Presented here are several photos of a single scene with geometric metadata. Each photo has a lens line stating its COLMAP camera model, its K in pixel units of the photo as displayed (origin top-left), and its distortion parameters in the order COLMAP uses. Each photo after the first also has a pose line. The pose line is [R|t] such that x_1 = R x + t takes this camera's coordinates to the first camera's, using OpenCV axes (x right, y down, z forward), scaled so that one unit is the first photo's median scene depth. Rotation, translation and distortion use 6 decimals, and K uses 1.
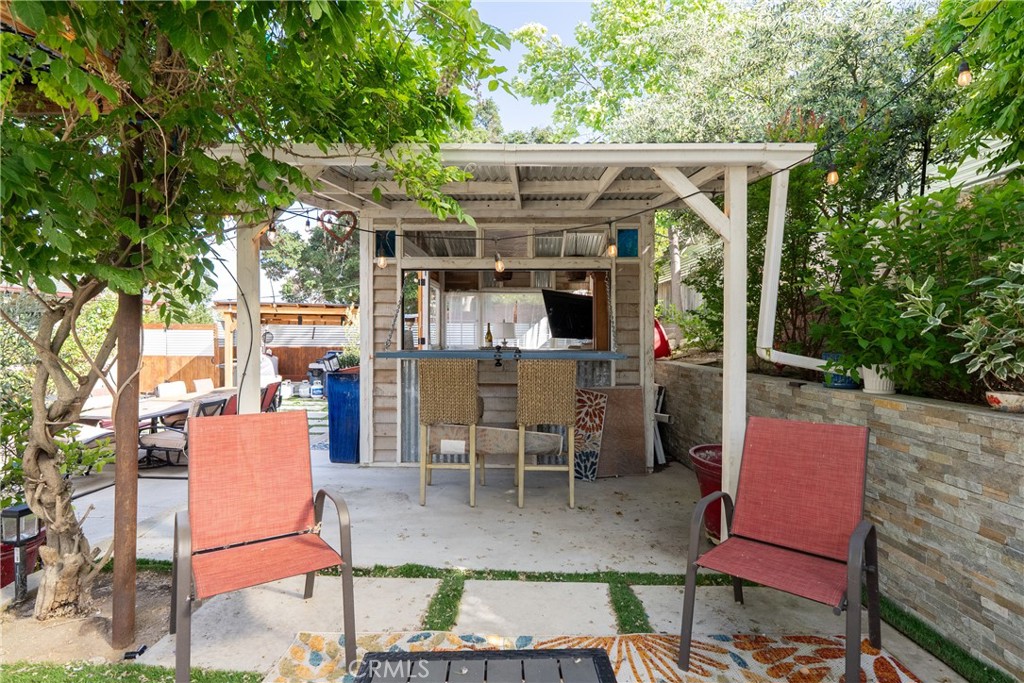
lens RADIAL K [[507.2, 0, 512.0], [0, 507.2, 341.5], [0, 0, 1]] dist [0.000714, 0.000241]
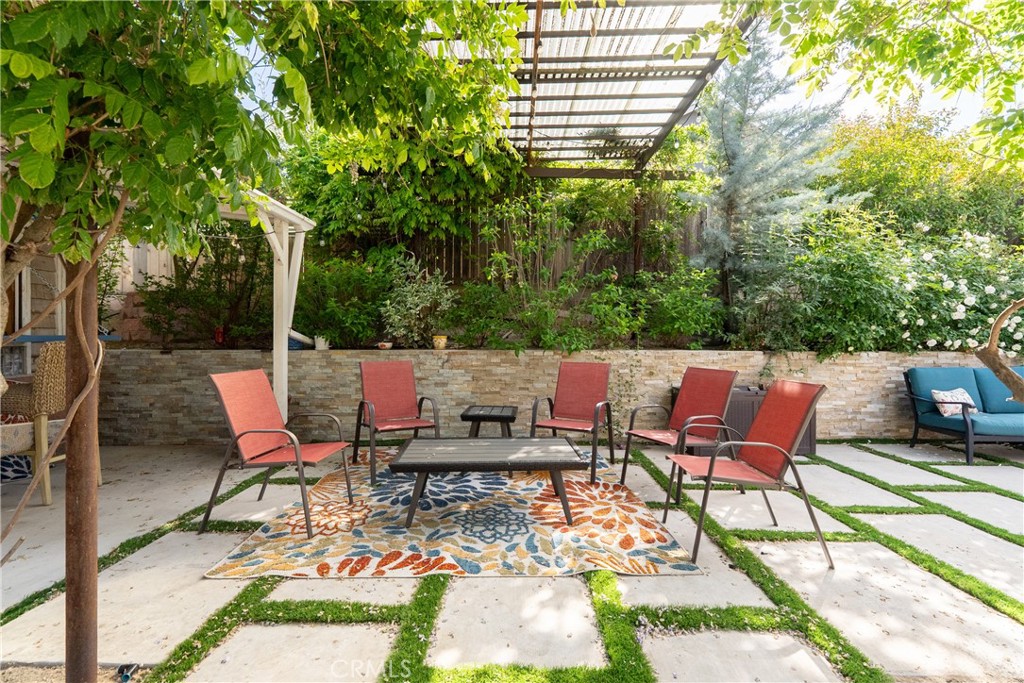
lens RADIAL K [[458.9, 0, 512.0], [0, 458.9, 341.5], [0, 0, 1]] dist [-0.002007, 0.006155]
pose [[-0.005910, -0.019064, 0.999801, -1.116103], [0.010656, 0.999760, 0.019126, 0.042532], [-0.999926, 0.010767, -0.005705, 0.248315]]
